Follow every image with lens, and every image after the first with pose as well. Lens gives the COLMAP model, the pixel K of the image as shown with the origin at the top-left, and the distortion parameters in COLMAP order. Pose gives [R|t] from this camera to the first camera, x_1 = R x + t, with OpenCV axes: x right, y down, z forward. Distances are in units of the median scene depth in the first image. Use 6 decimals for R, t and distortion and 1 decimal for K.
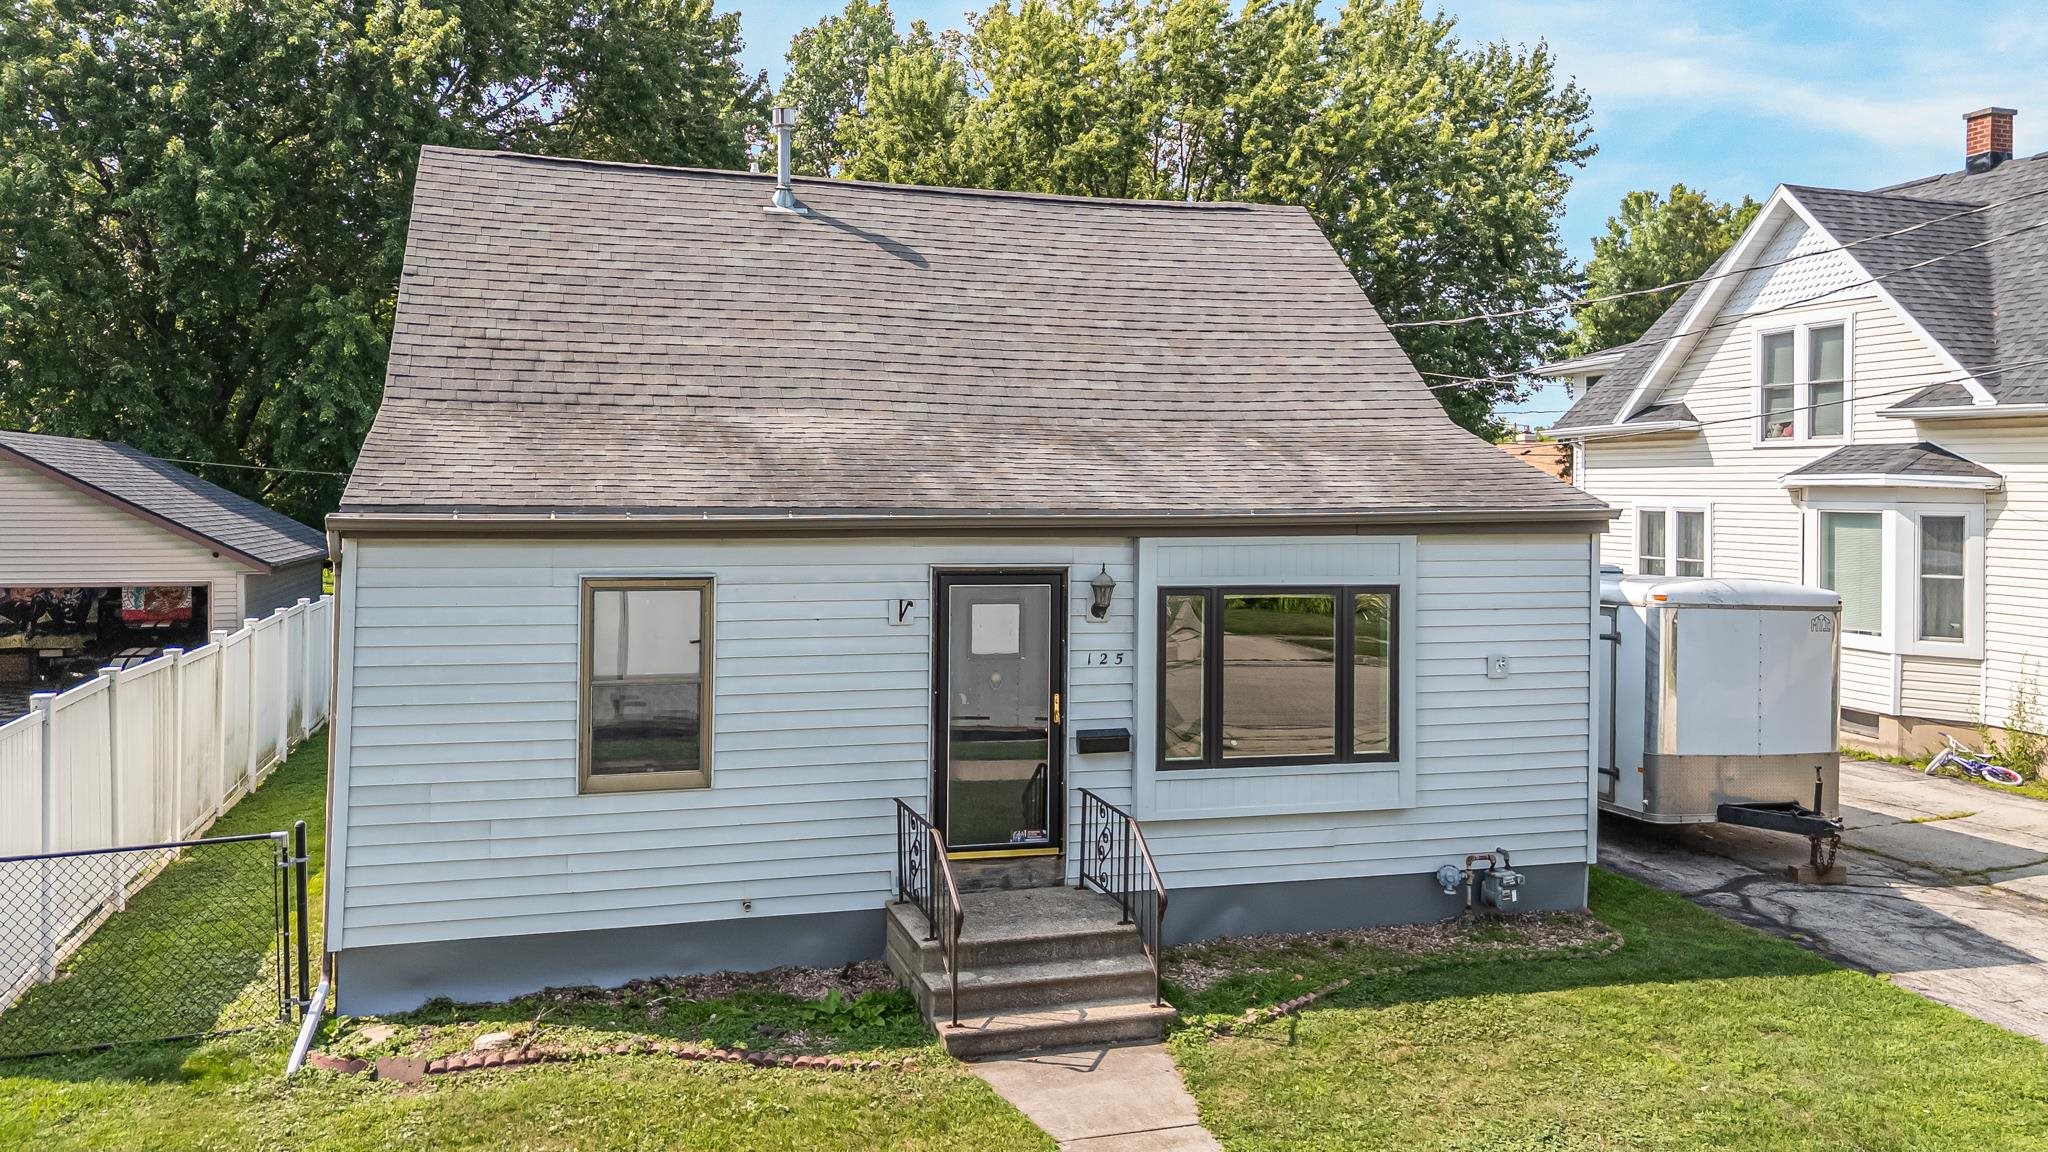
lens RADIAL K [[1540.2, 0, 1024.0], [0, 1540.2, 576.0], [0, 0, 1]] dist [0.079408, -0.002975]
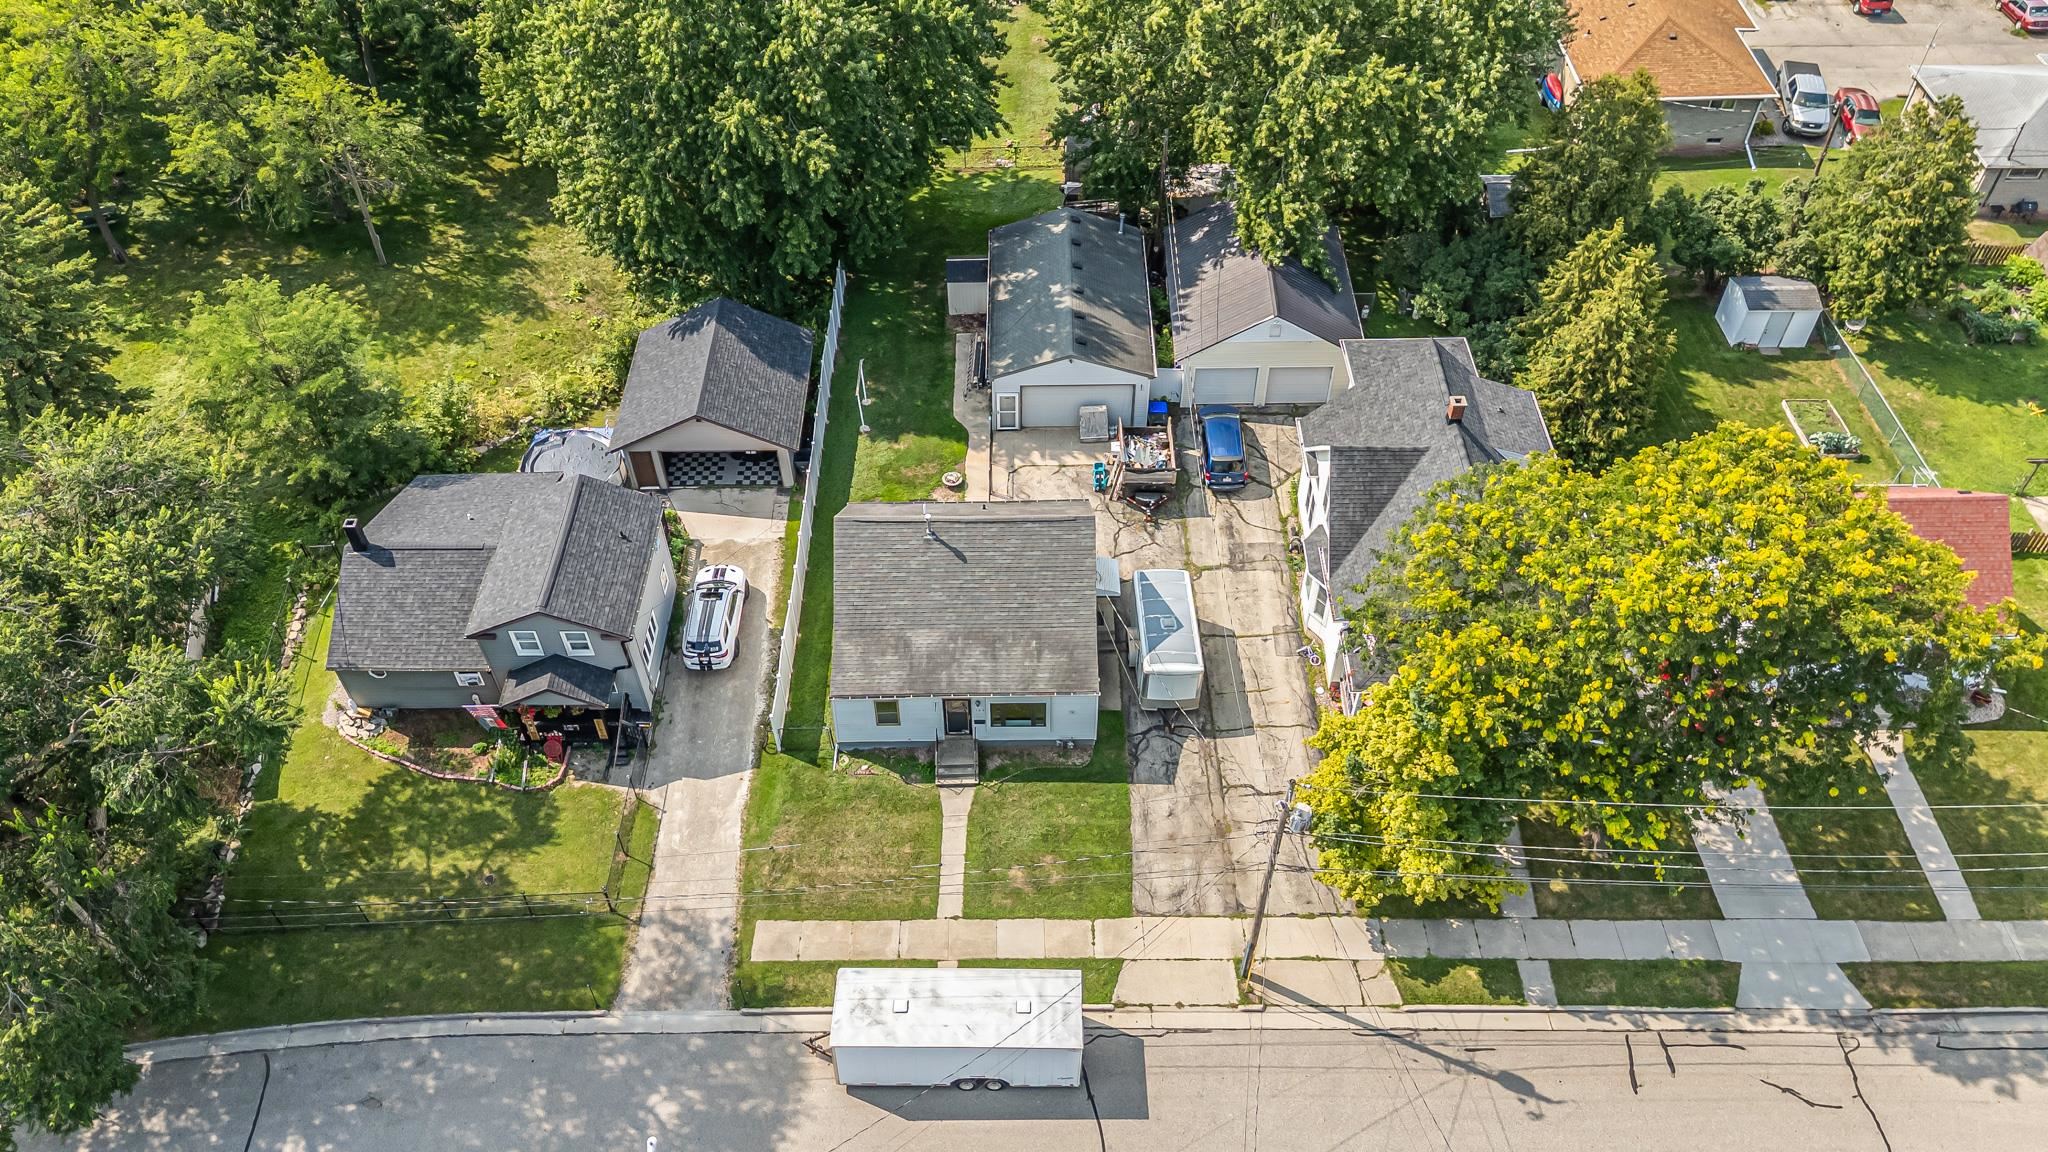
lens RADIAL K [[1540.2, 0, 1024.0], [0, 1540.2, 576.0], [0, 0, 1]] dist [0.079408, -0.002975]
pose [[0.961955, 0.192283, -0.194089, 1.053064], [-0.004352, 0.721100, 0.692817, -3.632988], [0.273175, -0.665614, 0.694502, -2.053573]]
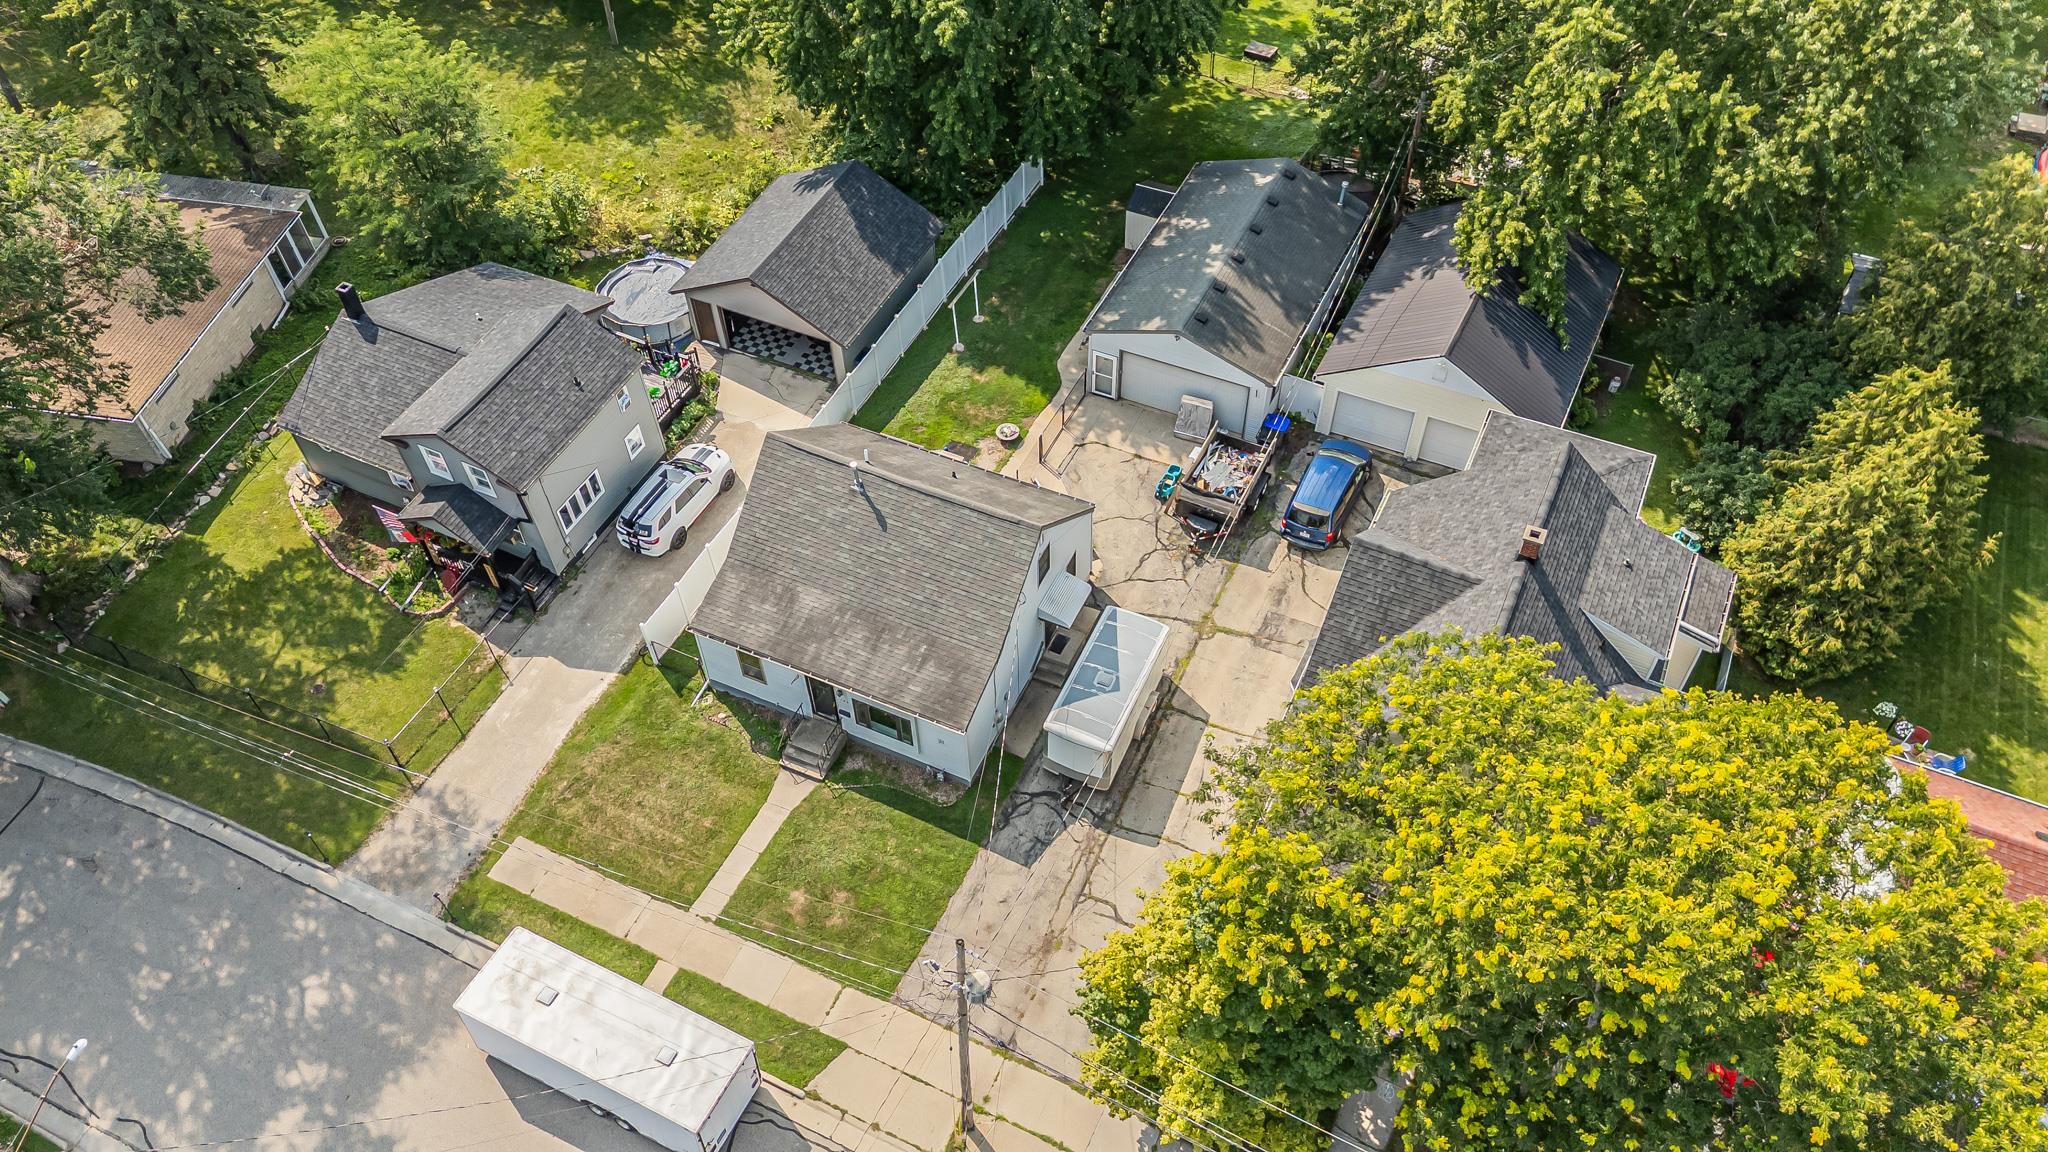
lens RADIAL K [[1531.7, 0, 1028.1], [0, 1531.7, 581.9], [0, 0, 1]] dist [0.067023, -0.003142]
pose [[0.745806, 0.498911, -0.441431, 2.081386], [-0.008060, 0.669357, 0.742898, -3.223836], [0.666115, -0.550499, 0.503231, -0.553377]]
